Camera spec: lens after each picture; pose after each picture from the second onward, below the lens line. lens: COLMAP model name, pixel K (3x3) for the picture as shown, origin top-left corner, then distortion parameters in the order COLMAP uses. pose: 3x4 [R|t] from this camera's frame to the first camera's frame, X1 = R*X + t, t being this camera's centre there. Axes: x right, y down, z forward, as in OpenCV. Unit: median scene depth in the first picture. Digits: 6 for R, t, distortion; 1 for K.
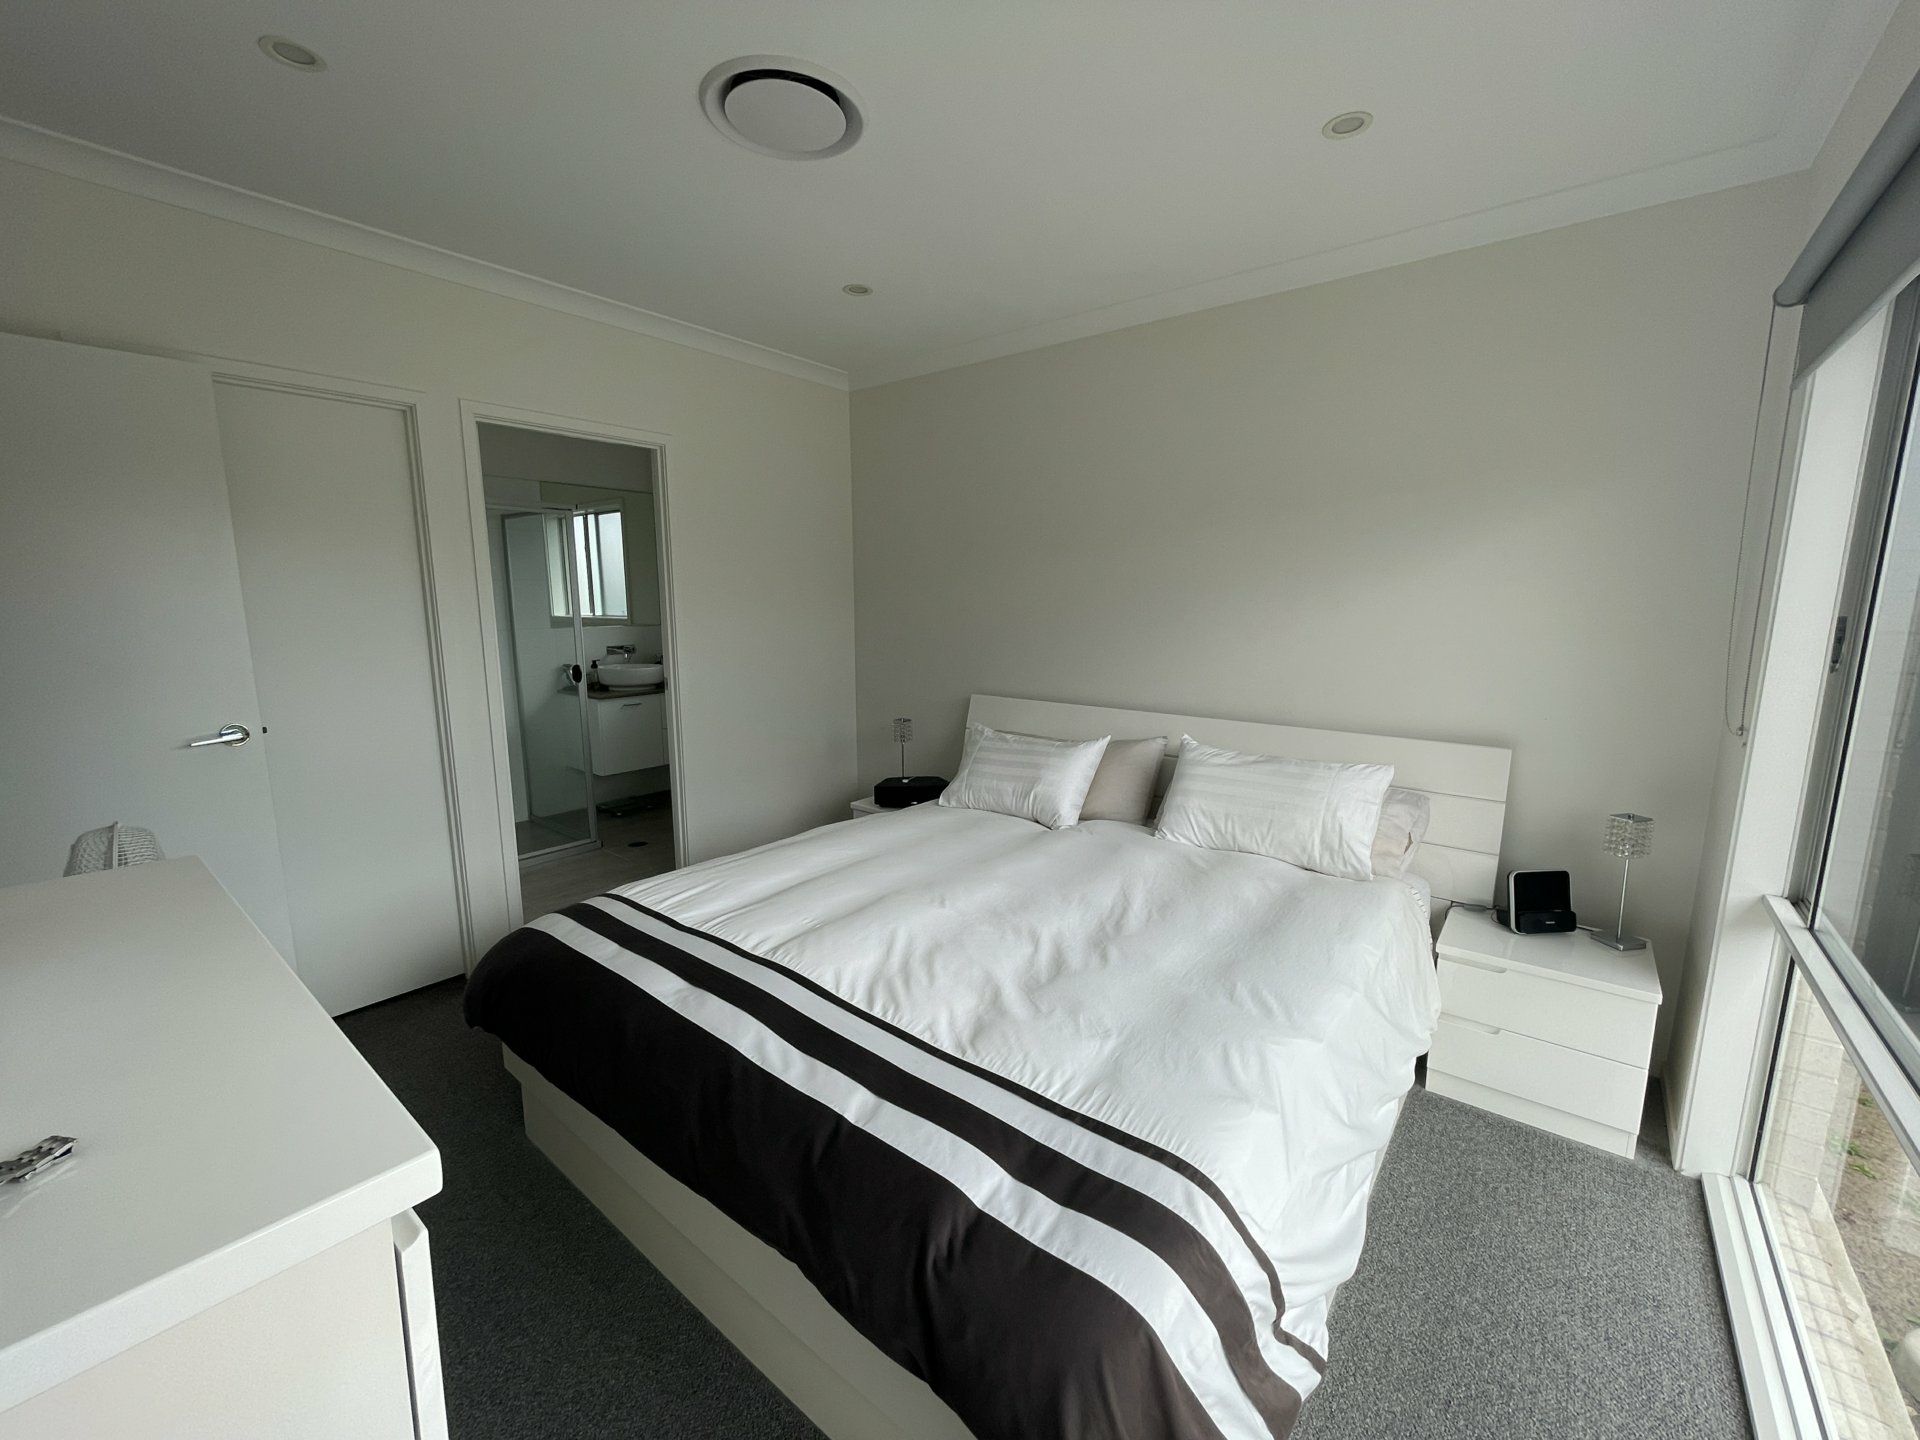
lens RADIAL K [[776.0, 0, 958.1], [0, 776.0, 716.6], [0, 0, 1]] dist [-0.002178, 0.000120]
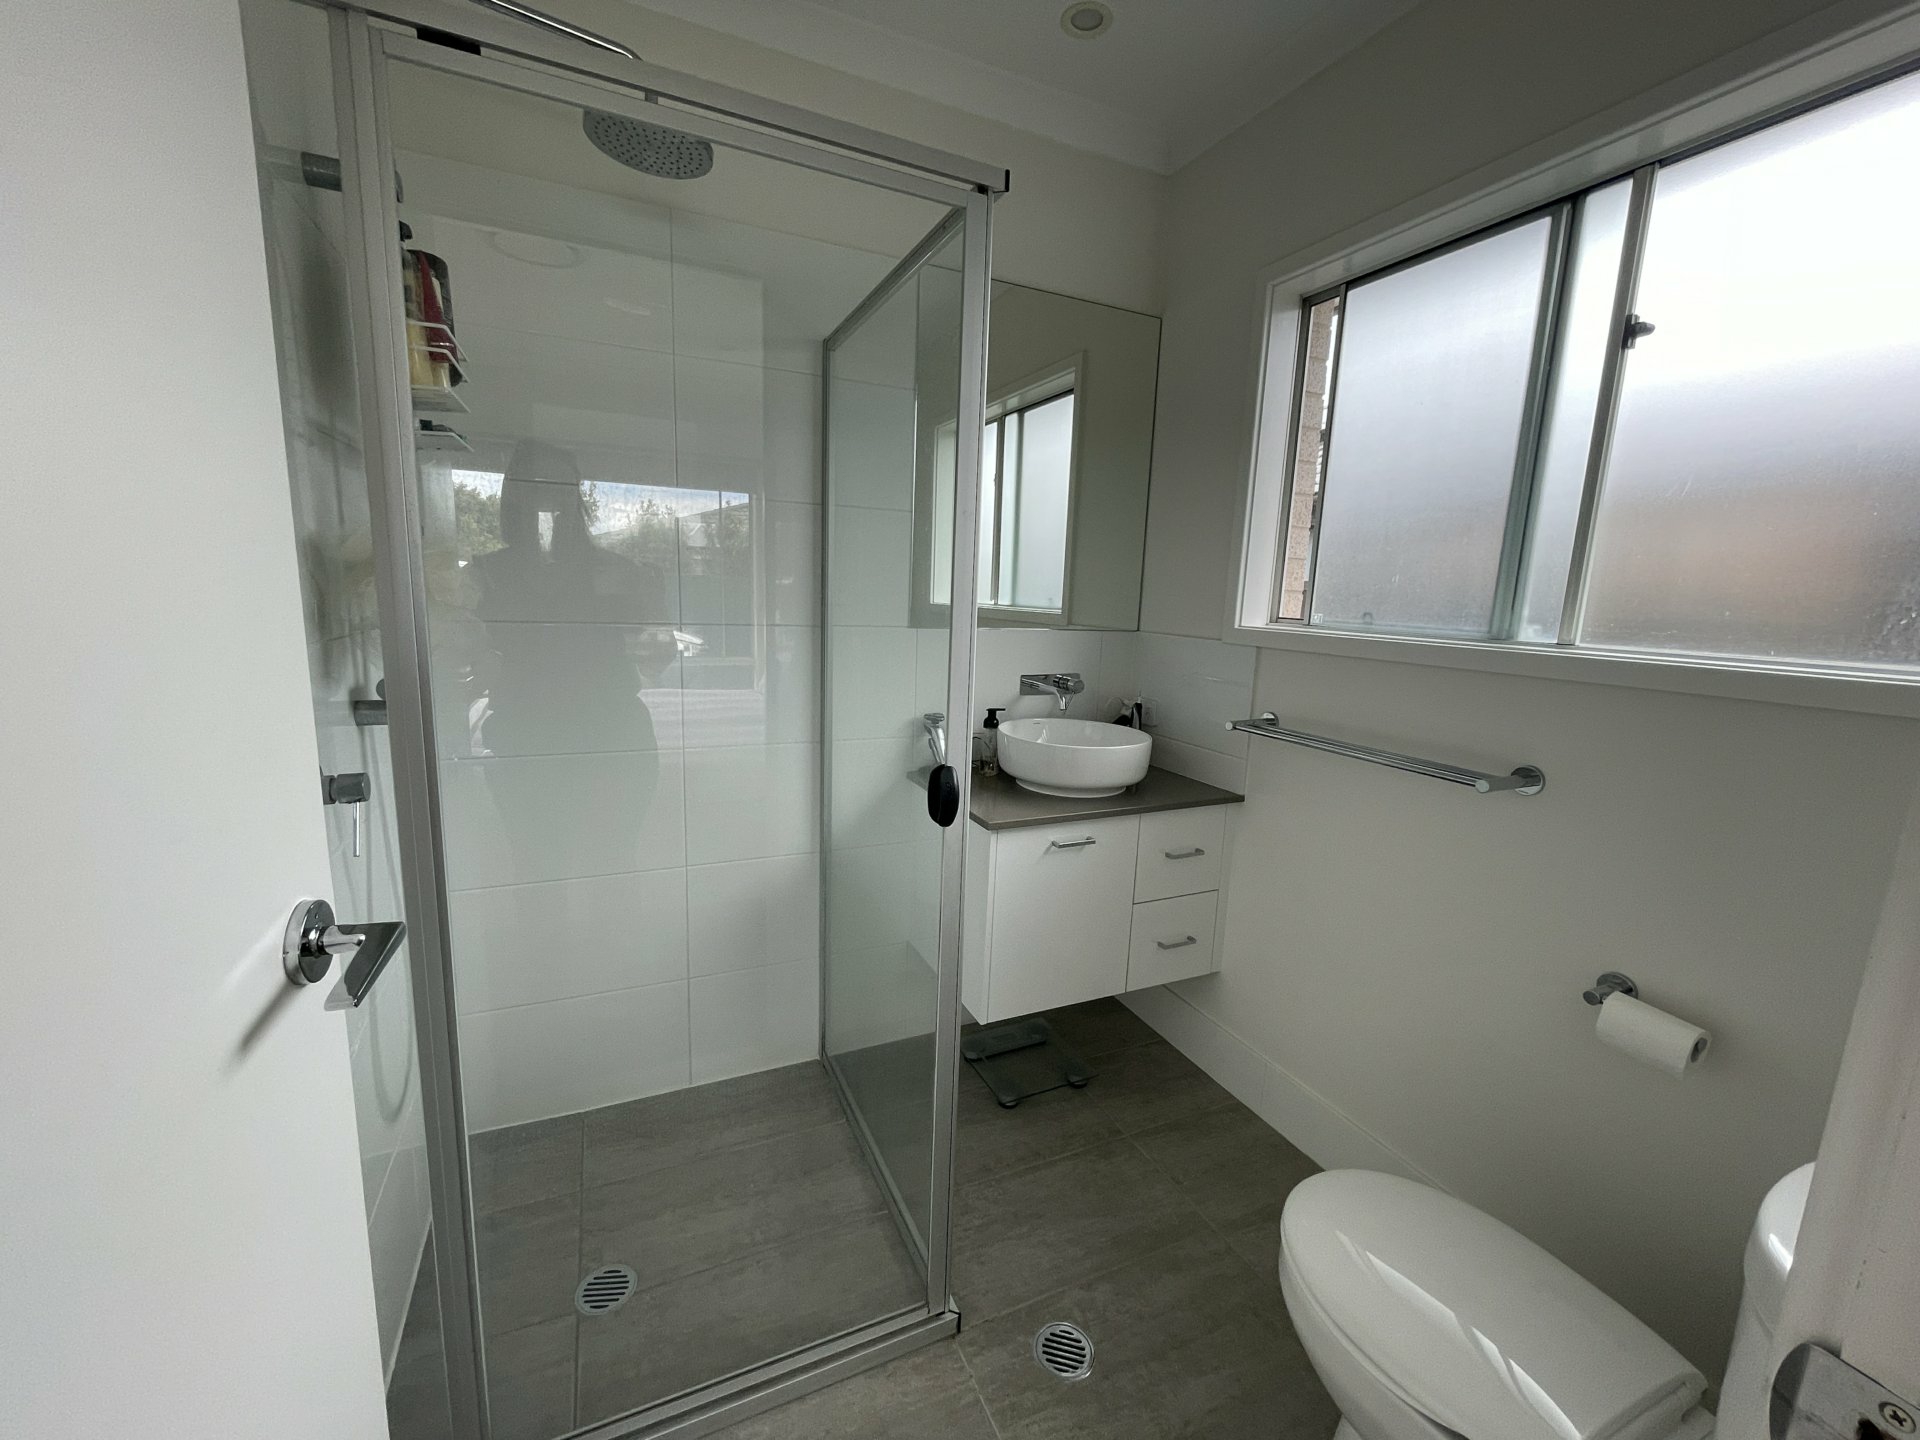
lens RADIAL K [[776.0, 0, 962.2], [0, 776.0, 718.3], [0, 0, 1]] dist [-0.002178, 0.000120]
pose [[0.890735, 0.101267, -0.443098, -0.282347], [-0.100731, 0.994604, 0.024817, -0.072531], [0.443221, 0.022528, 0.896129, 0.586714]]
